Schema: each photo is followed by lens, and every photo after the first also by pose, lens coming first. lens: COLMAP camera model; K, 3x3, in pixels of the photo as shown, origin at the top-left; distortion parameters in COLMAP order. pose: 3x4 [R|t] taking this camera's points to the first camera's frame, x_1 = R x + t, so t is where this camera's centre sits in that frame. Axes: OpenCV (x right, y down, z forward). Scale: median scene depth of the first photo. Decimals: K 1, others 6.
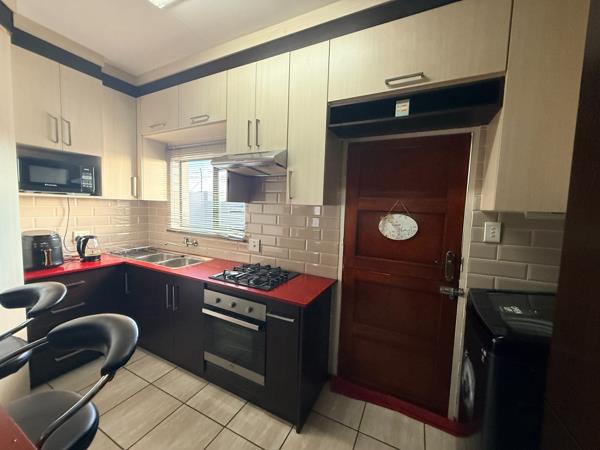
lens RADIAL K [[239.2, 0, 298.3], [0, 239.2, 224.5], [0, 0, 1]] dist [0.000319, -0.000073]
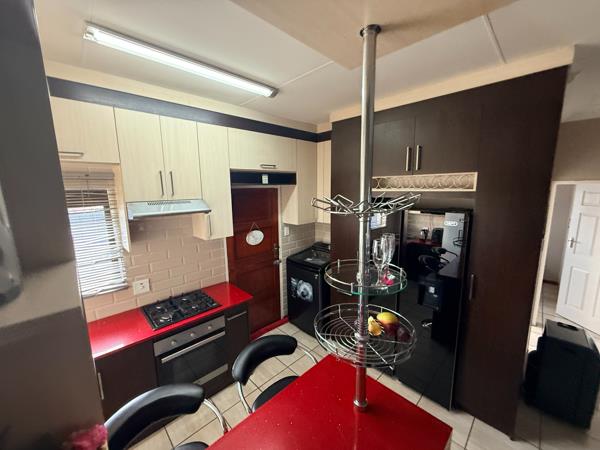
lens RADIAL K [[239.2, 0, 298.3], [0, 239.2, 224.5], [0, 0, 1]] dist [0.000319, -0.000073]
pose [[0.323034, -0.184883, 0.928153, -1.152986], [0.096581, 0.982052, 0.162006, -0.354297], [-0.941446, 0.037308, 0.335092, 0.101264]]
